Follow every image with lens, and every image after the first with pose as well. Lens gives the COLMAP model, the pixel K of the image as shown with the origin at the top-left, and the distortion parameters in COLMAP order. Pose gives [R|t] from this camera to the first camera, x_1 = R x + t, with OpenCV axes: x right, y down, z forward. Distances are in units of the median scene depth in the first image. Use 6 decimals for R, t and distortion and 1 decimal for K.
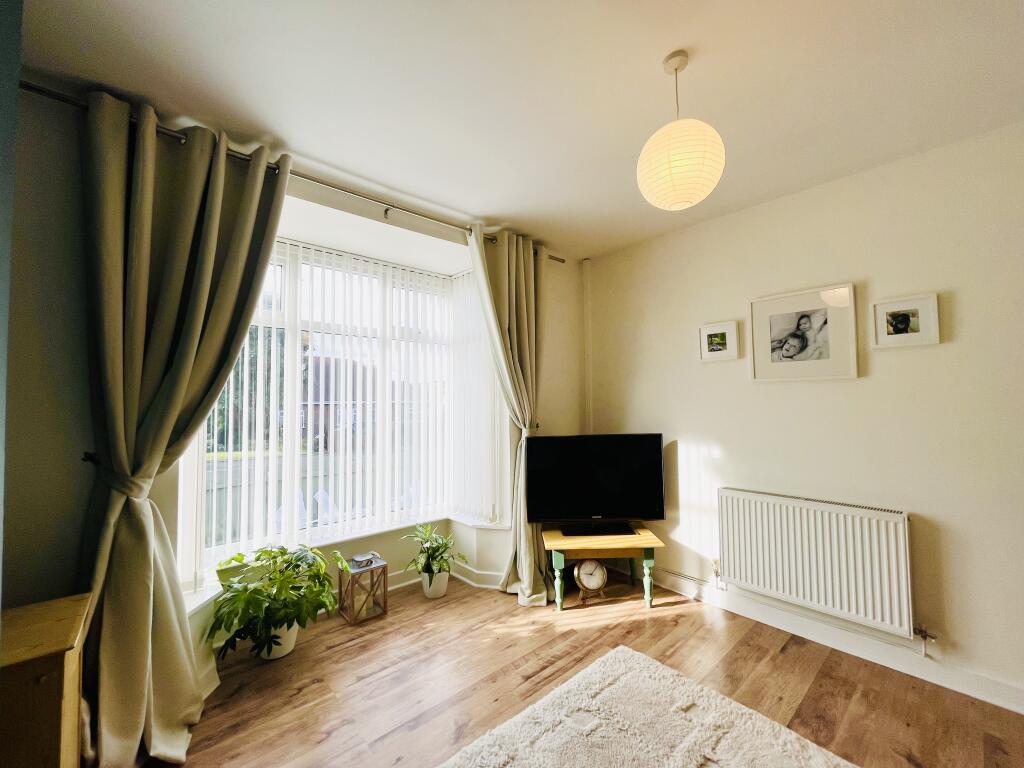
lens RADIAL K [[411.5, 0, 507.8], [0, 411.5, 382.7], [0, 0, 1]] dist [-0.004691, 0.000153]
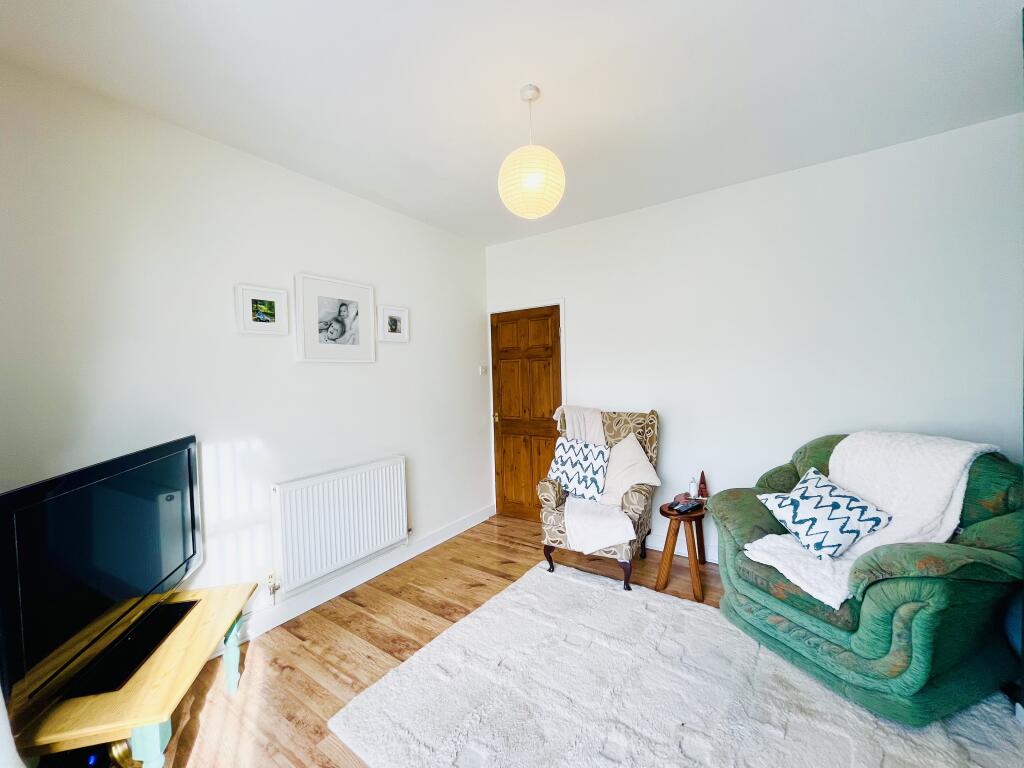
lens RADIAL K [[411.5, 0, 509.4], [0, 411.5, 383.4], [0, 0, 1]] dist [-0.004691, 0.000153]
pose [[-0.245259, -0.009516, 0.969411, -0.460477], [-0.014509, 0.999876, 0.006144, 0.037841], [-0.969349, -0.012558, -0.245366, 0.825957]]
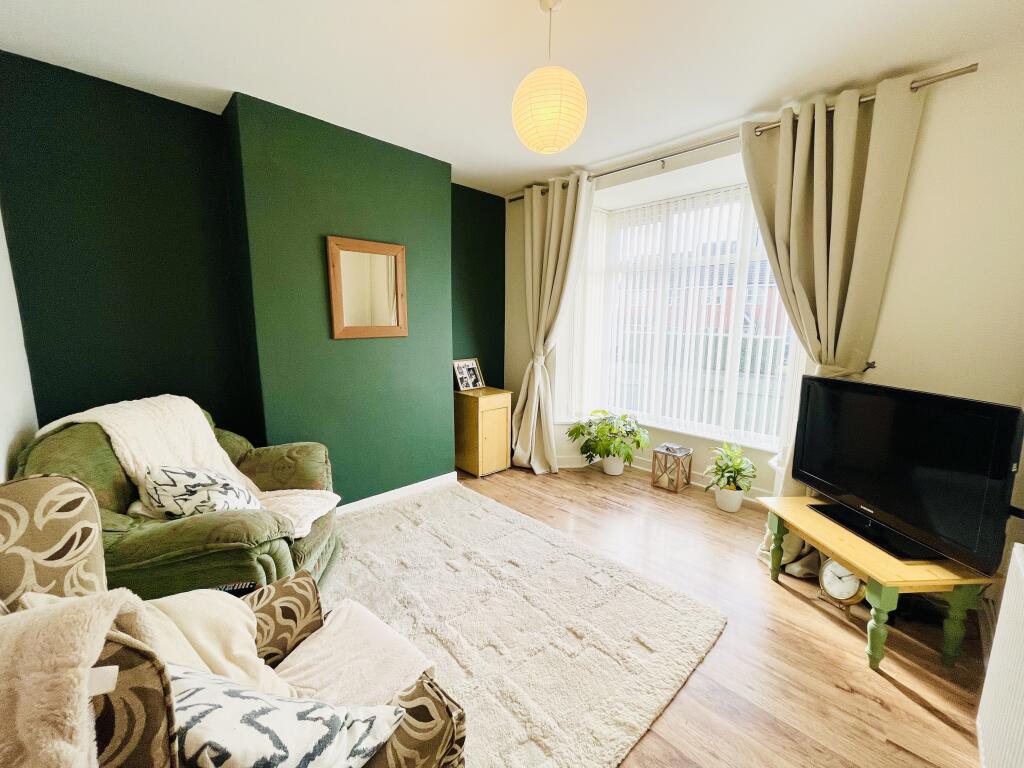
lens RADIAL K [[411.5, 0, 509.9], [0, 411.5, 384.4], [0, 0, 1]] dist [-0.004691, 0.000153]
pose [[0.046102, 0.165531, -0.985126, 0.952406], [0.035347, 0.985287, 0.167213, -0.000574], [0.998311, -0.042530, 0.039573, 0.487249]]
